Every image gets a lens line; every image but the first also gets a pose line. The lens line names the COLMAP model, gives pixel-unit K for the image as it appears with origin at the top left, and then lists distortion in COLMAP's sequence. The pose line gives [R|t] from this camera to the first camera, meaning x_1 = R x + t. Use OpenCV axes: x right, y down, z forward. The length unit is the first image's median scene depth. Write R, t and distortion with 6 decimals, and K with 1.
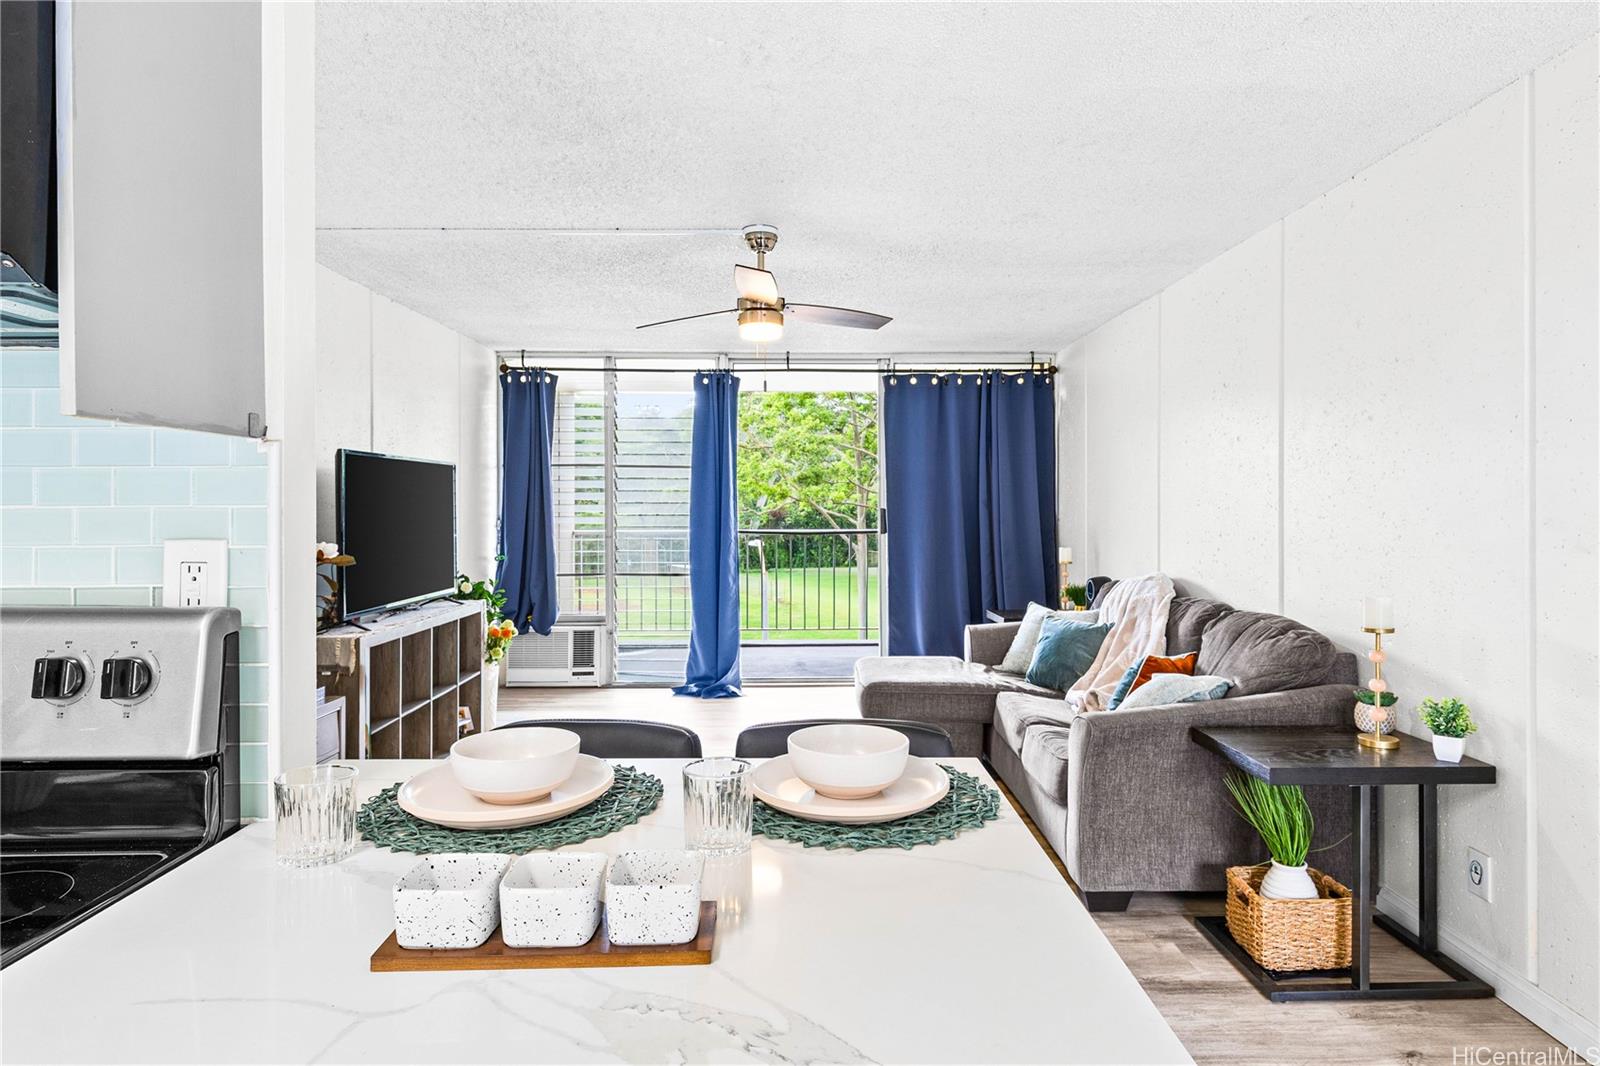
lens RADIAL K [[926.7, 0, 806.7], [0, 926.7, 508.0], [0, 0, 1]] dist [0.006594, 0.000779]
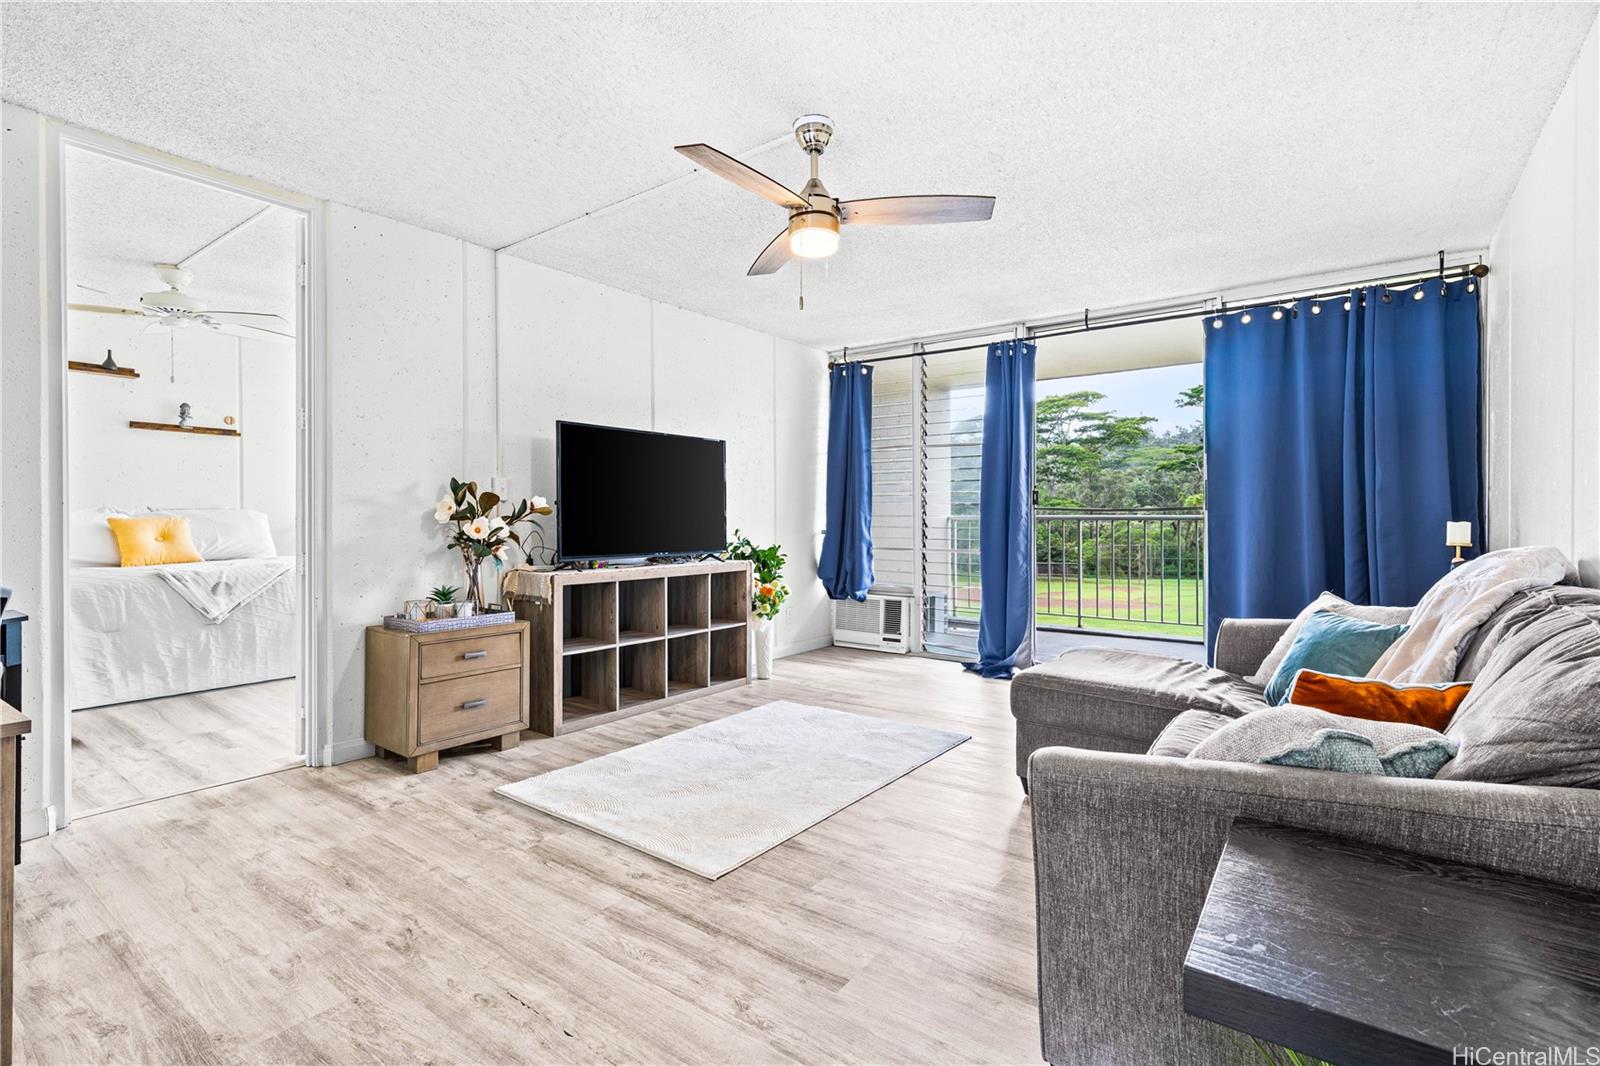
lens RADIAL K [[748.4, 0, 803.1], [0, 748.4, 518.2], [0, 0, 1]] dist [0.006885, -0.000793]
pose [[0.790809, 0.003732, -0.612051, 0.210486], [-0.004427, 0.999990, 0.000377, 0.037257], [0.612047, 0.002412, 0.790818, 0.248723]]
